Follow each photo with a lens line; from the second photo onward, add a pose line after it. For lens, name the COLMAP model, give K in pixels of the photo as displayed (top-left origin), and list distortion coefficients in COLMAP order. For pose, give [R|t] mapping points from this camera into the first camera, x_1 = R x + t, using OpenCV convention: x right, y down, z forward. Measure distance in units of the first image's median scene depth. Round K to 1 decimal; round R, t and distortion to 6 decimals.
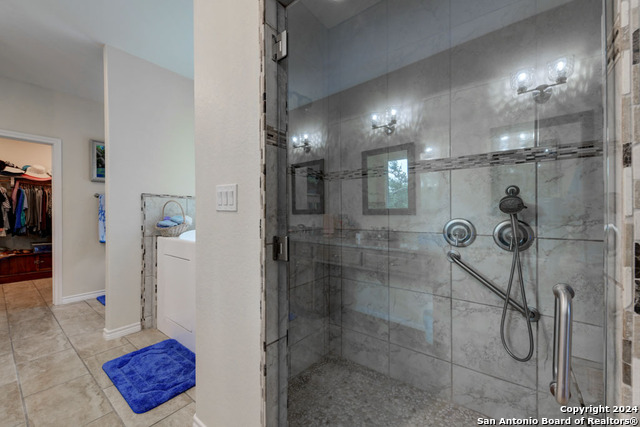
lens RADIAL K [[250.2, 0, 316.9], [0, 250.2, 215.2], [0, 0, 1]] dist [-0.001895, -0.000636]
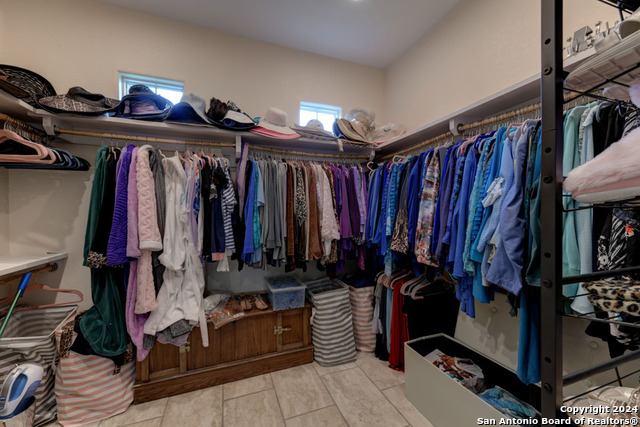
lens RADIAL K [[250.2, 0, 322.1], [0, 250.2, 214.3], [0, 0, 1]] dist [-0.001895, -0.000636]
pose [[0.851373, -0.006303, -0.524523, -0.853950], [0.005890, 0.999980, -0.002456, -0.008930], [0.524528, -0.000998, 0.851393, 0.691260]]
